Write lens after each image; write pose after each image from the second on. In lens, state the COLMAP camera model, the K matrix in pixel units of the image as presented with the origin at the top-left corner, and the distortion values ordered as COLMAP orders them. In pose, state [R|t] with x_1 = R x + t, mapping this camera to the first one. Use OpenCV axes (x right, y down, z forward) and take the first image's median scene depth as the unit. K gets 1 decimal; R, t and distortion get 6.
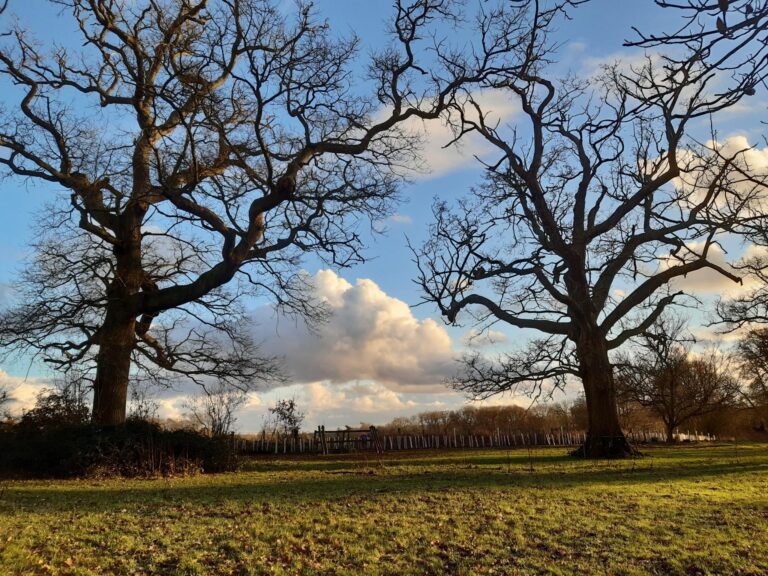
lens RADIAL K [[584.4, 0, 384.0], [0, 584.4, 288.0], [0, 0, 1]] dist [0.003106, 0.000835]
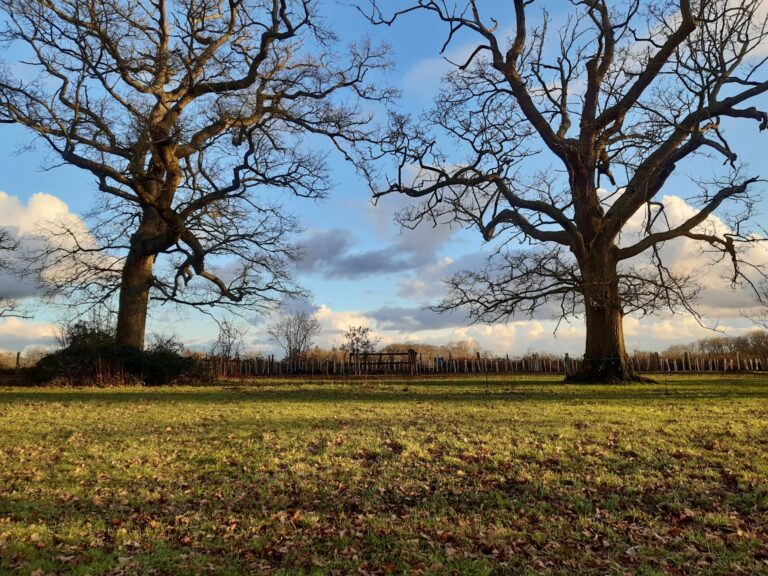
lens RADIAL K [[584.4, 0, 384.0], [0, 584.4, 288.0], [0, 0, 1]] dist [0.003106, 0.000835]
pose [[0.905982, -0.046057, -0.420803, 0.442371], [0.096230, 0.990446, 0.098777, 0.030649], [0.412234, -0.129984, 0.901758, 0.092465]]
